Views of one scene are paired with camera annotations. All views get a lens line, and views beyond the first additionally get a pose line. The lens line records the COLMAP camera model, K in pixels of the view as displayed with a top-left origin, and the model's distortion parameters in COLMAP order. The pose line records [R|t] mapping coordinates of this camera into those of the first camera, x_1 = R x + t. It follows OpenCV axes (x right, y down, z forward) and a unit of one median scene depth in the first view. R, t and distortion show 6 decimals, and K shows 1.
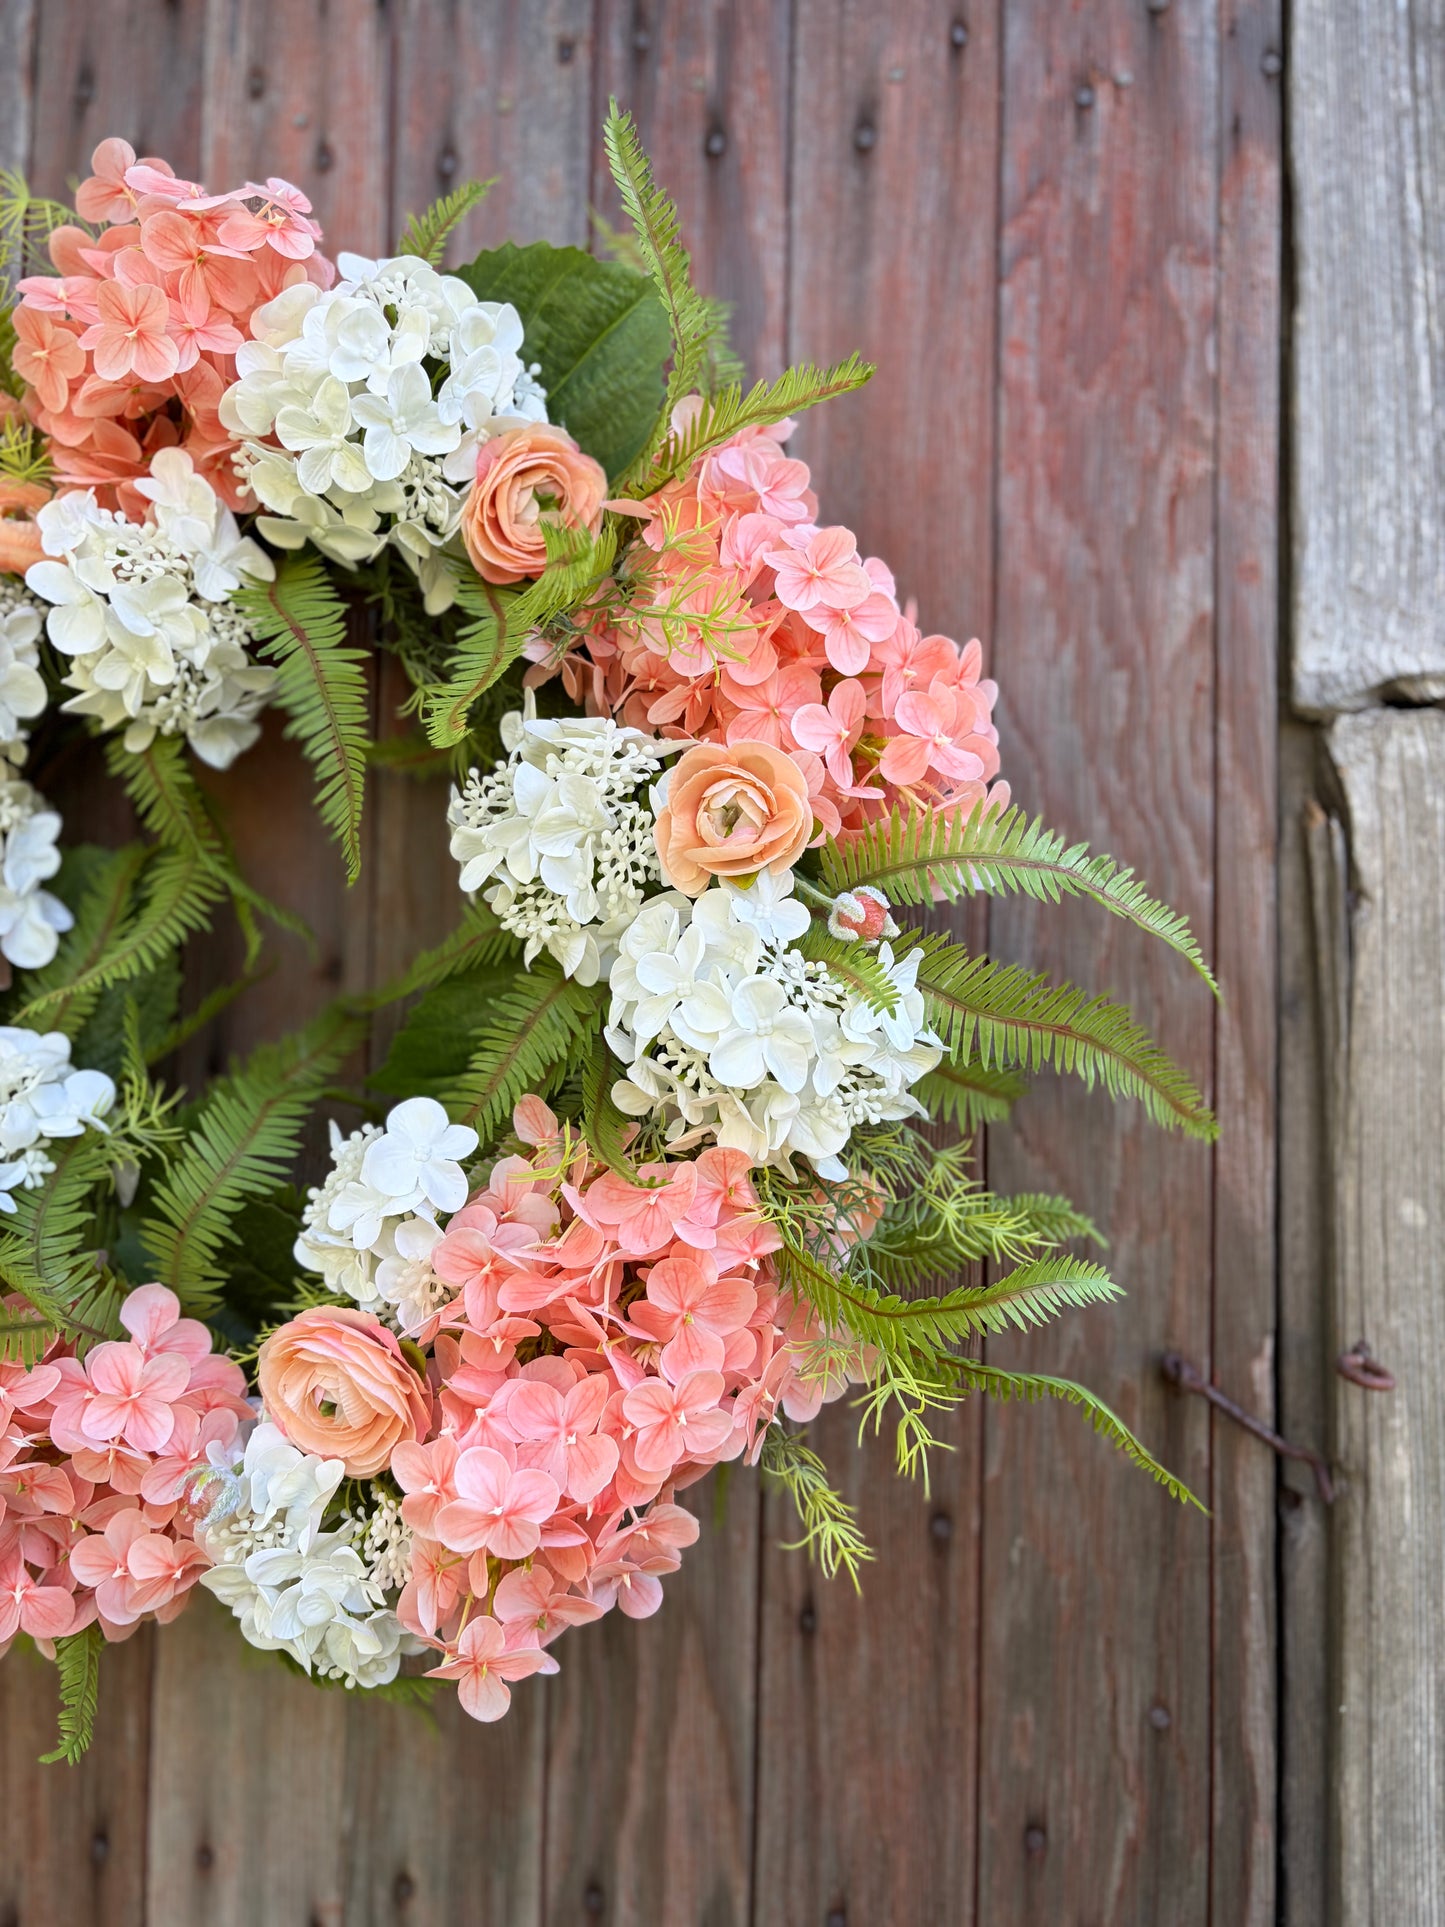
lens RADIAL K [[1475.2, 0, 716.2], [0, 1475.2, 967.2], [0, 0, 1]] dist [0.039767, -0.057230]
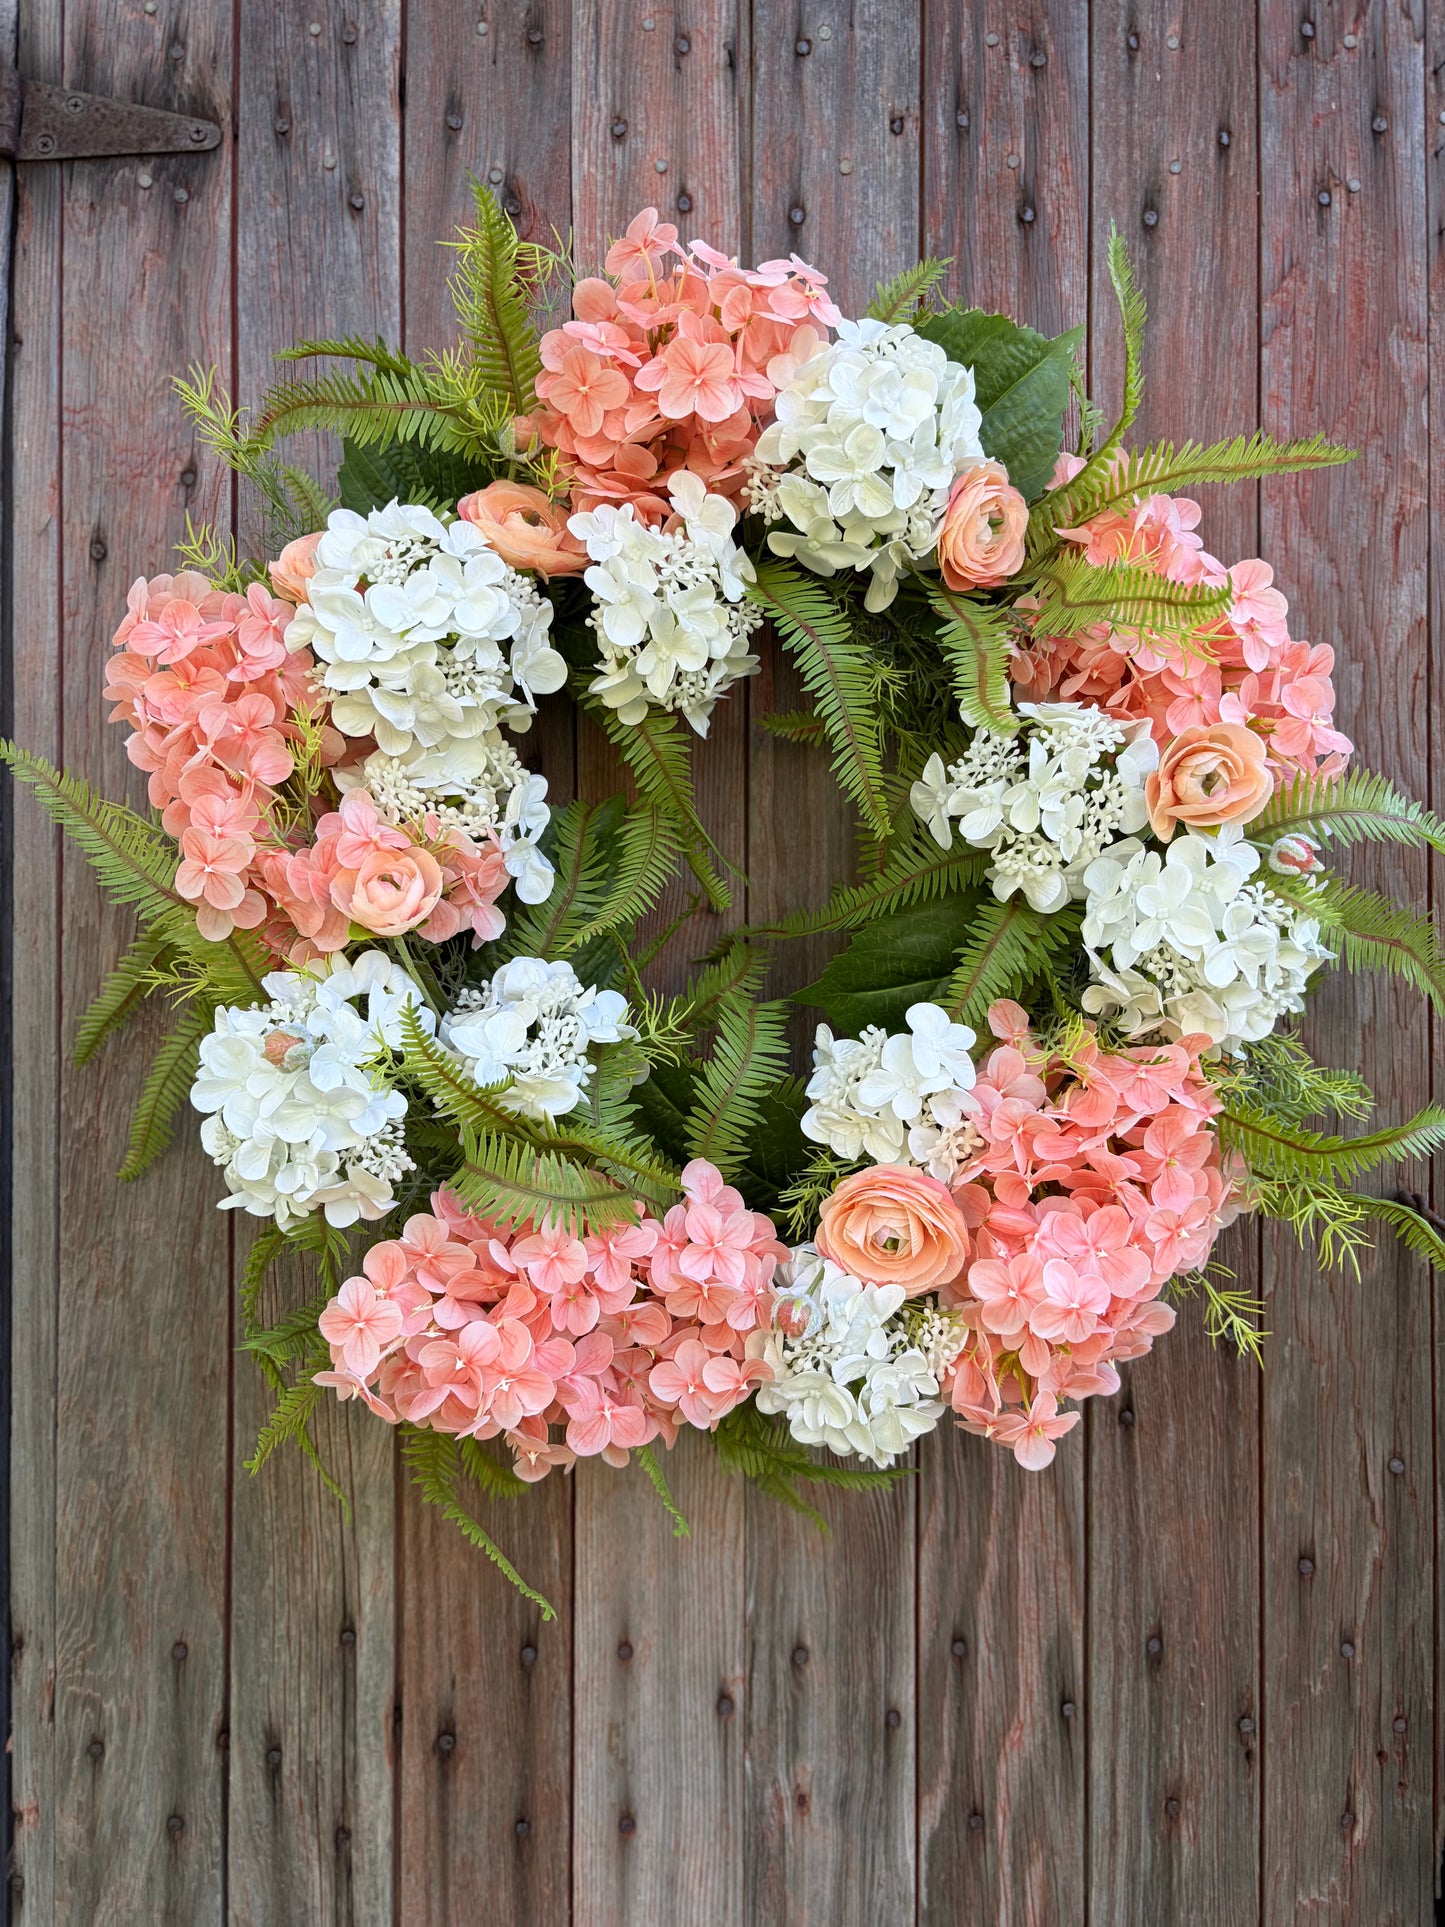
lens RADIAL K [[1465.0, 0, 722.5], [0, 1465.0, 963.5], [0, 0, 1]] dist [0.044210, -0.057216]
pose [[0.987532, -0.017880, 0.156401, -0.559964], [0.012055, 0.999201, 0.038117, 0.004373], [-0.156958, -0.035756, 0.986958, -0.207779]]
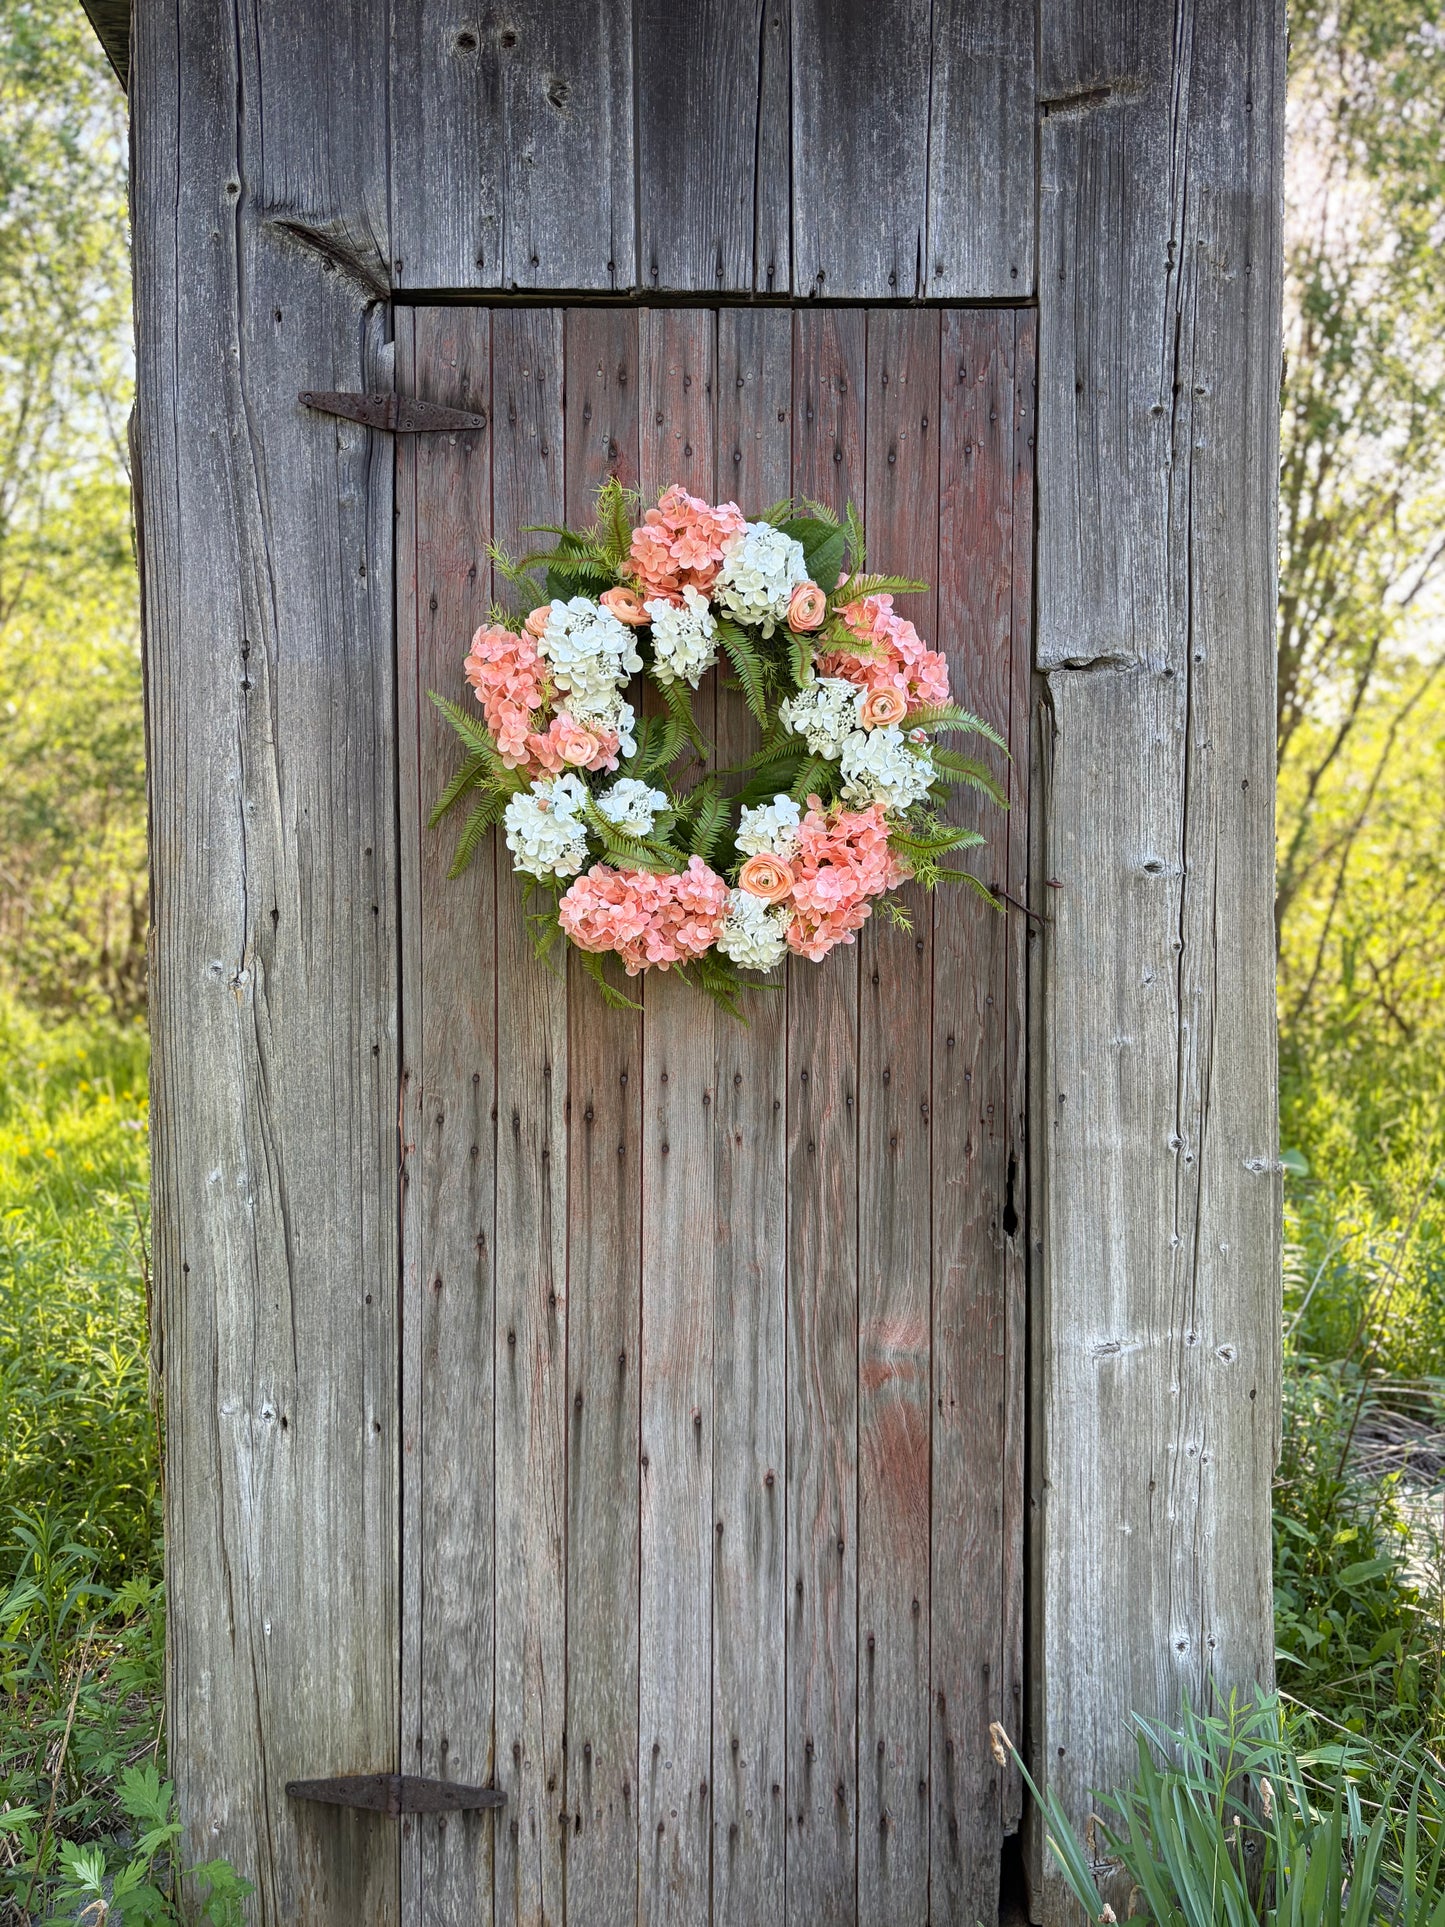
lens RADIAL K [[1462.5, 0, 728.4], [0, 1462.5, 974.8], [0, 0, 1]] dist [0.046939, -0.059918]
pose [[0.986837, -0.027064, 0.159438, -0.839041], [0.011481, 0.995134, 0.097857, 0.167860], [-0.161311, -0.094739, 0.982346, -2.204590]]
